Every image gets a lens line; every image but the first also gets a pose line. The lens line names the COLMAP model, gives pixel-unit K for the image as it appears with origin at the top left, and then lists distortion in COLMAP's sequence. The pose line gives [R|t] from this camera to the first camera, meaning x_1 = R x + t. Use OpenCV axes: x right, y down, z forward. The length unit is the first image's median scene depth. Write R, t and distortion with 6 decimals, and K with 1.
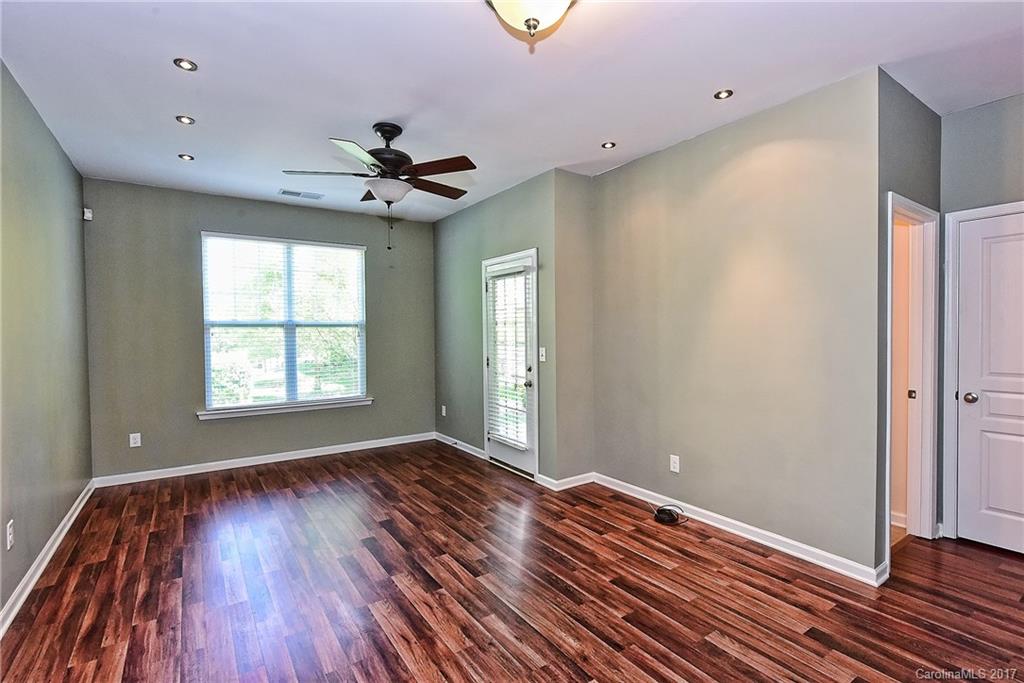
lens RADIAL K [[465.6, 0, 503.9], [0, 465.6, 339.2], [0, 0, 1]] dist [-0.001514, 0.000045]
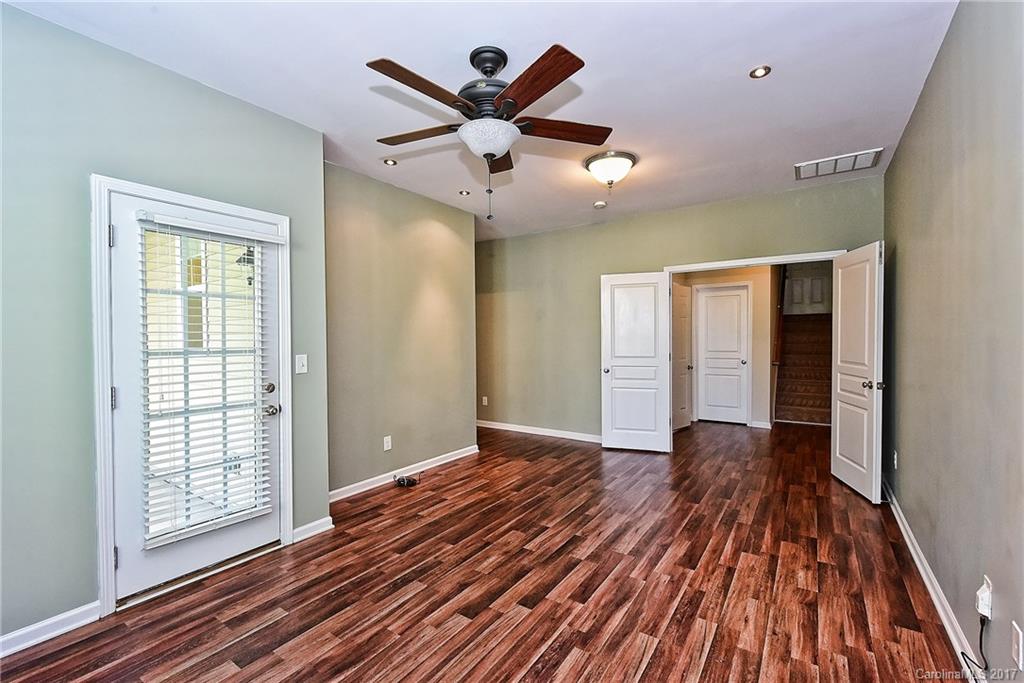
lens RADIAL K [[456.6, 0, 509.0], [0, 456.6, 342.6], [0, 0, 1]] dist [-0.004082, -0.000317]
pose [[-0.373047, -0.002900, 0.927808, -0.998814], [0.027774, 0.999512, 0.014291, -0.003236], [-0.927397, 0.031100, -0.372785, 1.335695]]
